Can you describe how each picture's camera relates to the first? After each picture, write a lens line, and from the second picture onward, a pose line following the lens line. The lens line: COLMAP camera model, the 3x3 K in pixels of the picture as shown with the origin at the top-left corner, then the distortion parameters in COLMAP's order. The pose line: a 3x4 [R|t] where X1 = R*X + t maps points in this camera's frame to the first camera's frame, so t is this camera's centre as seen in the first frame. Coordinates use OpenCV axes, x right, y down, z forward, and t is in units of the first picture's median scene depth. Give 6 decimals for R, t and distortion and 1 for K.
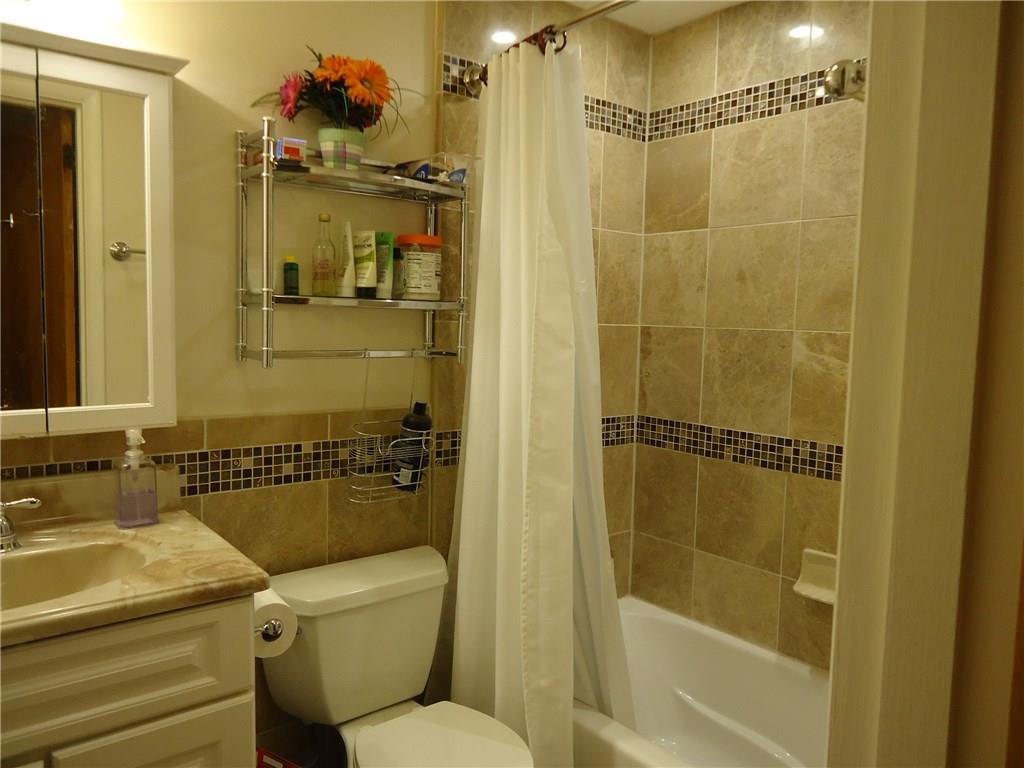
lens RADIAL K [[742.7, 0, 512.0], [0, 742.7, 384.0], [0, 0, 1]] dist [-0.011310, 0.002414]
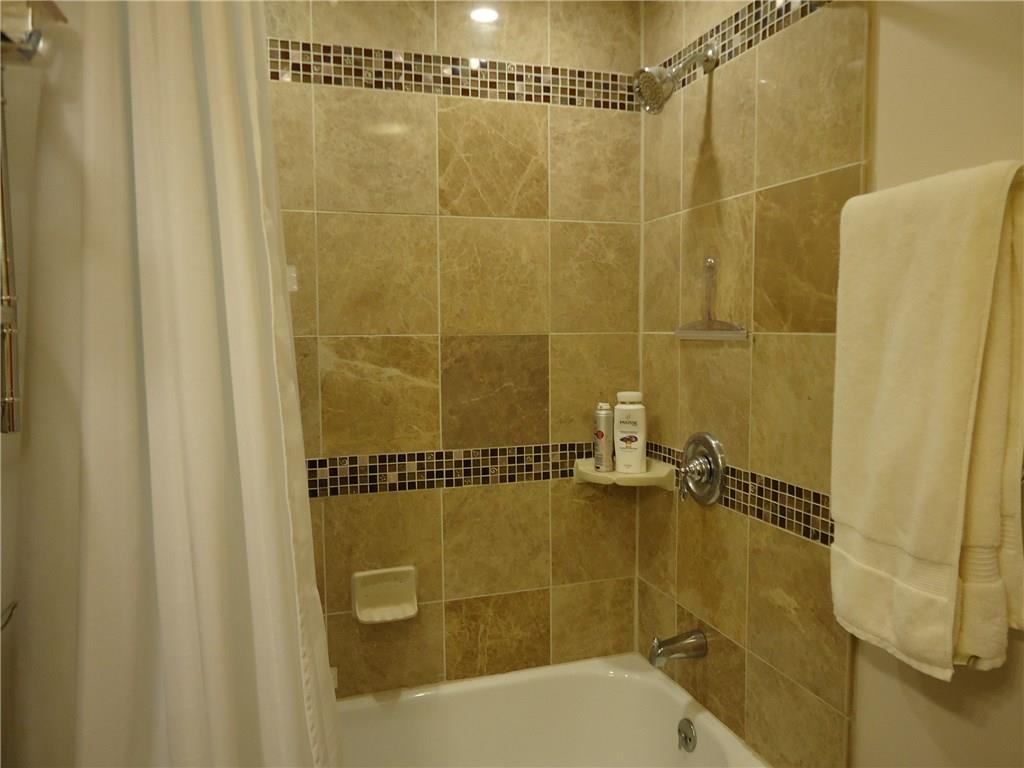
lens RADIAL K [[742.7, 0, 512.0], [0, 742.7, 384.0], [0, 0, 1]] dist [-0.011310, 0.002414]
pose [[0.360862, -0.101895, 0.927036, -0.367196], [0.098589, 0.992612, 0.070726, -0.056843], [-0.927393, 0.065873, 0.368242, 0.479425]]
